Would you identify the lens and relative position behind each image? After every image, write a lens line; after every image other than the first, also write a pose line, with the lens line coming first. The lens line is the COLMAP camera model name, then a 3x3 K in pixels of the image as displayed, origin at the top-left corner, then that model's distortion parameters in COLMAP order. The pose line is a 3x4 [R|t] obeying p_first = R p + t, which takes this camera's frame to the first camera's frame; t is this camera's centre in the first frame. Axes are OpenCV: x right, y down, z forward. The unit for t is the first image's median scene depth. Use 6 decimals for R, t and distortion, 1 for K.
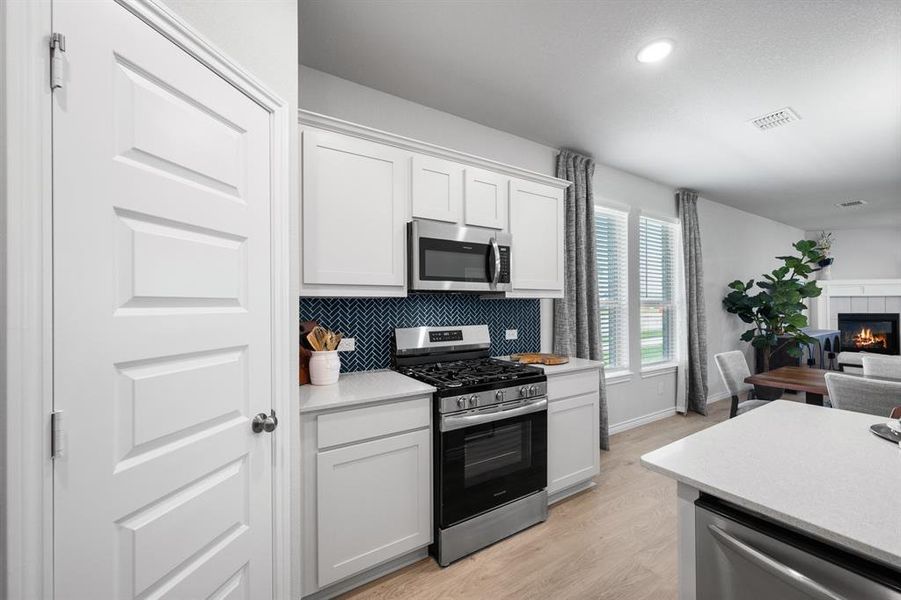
lens RADIAL K [[357.2, 0, 449.7], [0, 357.2, 298.1], [0, 0, 1]] dist [-0.000314, -0.000066]
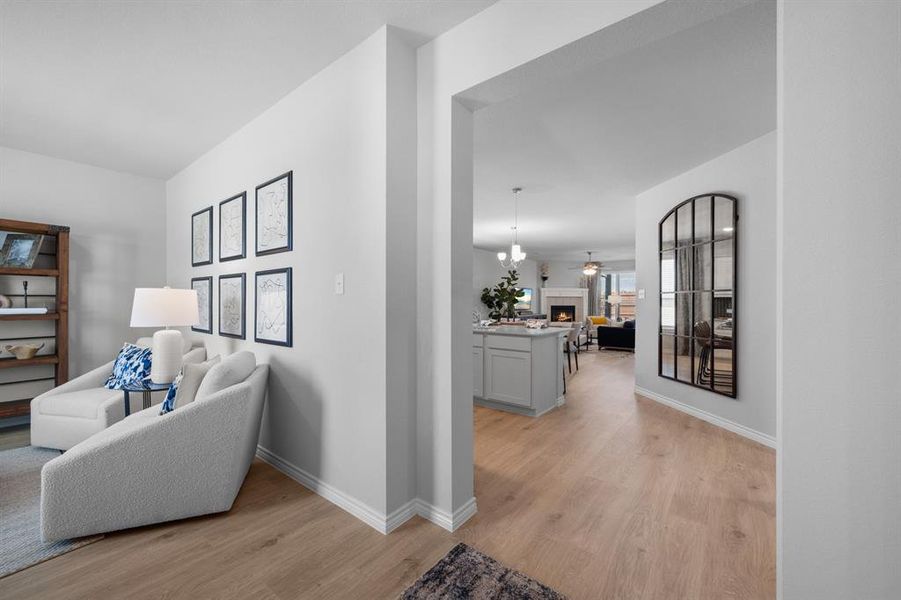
lens RADIAL K [[357.2, 0, 449.7], [0, 357.2, 298.1], [0, 0, 1]] dist [-0.000314, -0.000066]
pose [[0.942251, 0.013162, 0.334650, -0.163801], [-0.015707, 0.999865, 0.004901, 0.004428], [-0.334540, -0.009874, 0.942330, -1.787848]]
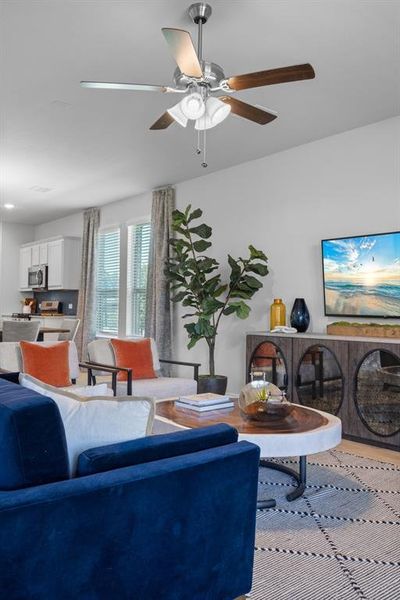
lens RADIAL K [[486.2, 0, 200.0], [0, 486.2, 300.0], [0, 0, 1]] dist [-0.003200, -0.000605]
pose [[0.138077, -0.009626, -0.990375, 4.113251], [0.013405, 0.999879, -0.007850, 0.121740], [0.990331, -0.012192, 0.138190, 1.728067]]
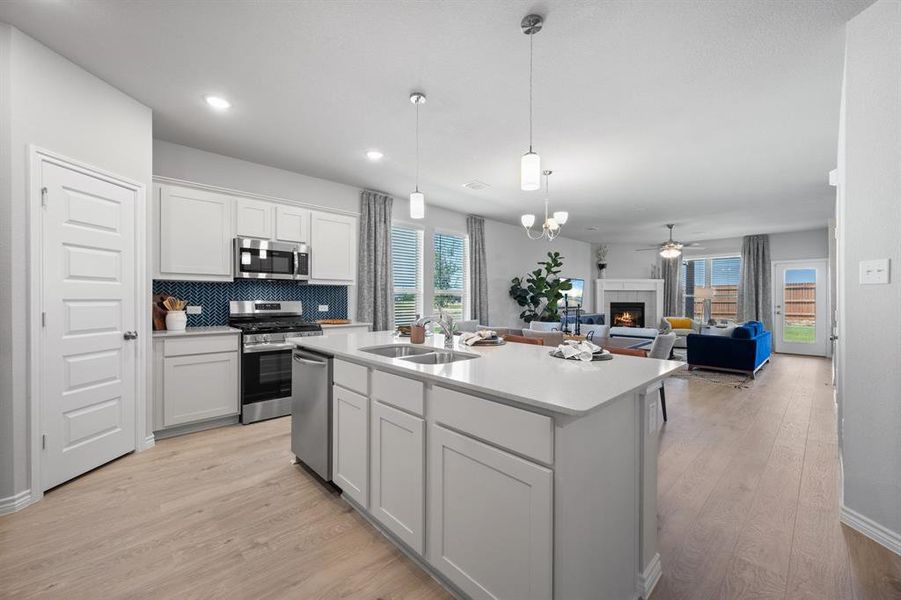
lens RADIAL K [[357.2, 0, 449.7], [0, 357.2, 298.1], [0, 0, 1]] dist [-0.000314, -0.000066]
pose [[0.980071, 0.009468, 0.198422, 0.506476], [-0.012830, 0.999795, 0.015664, 0.032182], [-0.198233, -0.017898, 0.979992, -0.804500]]
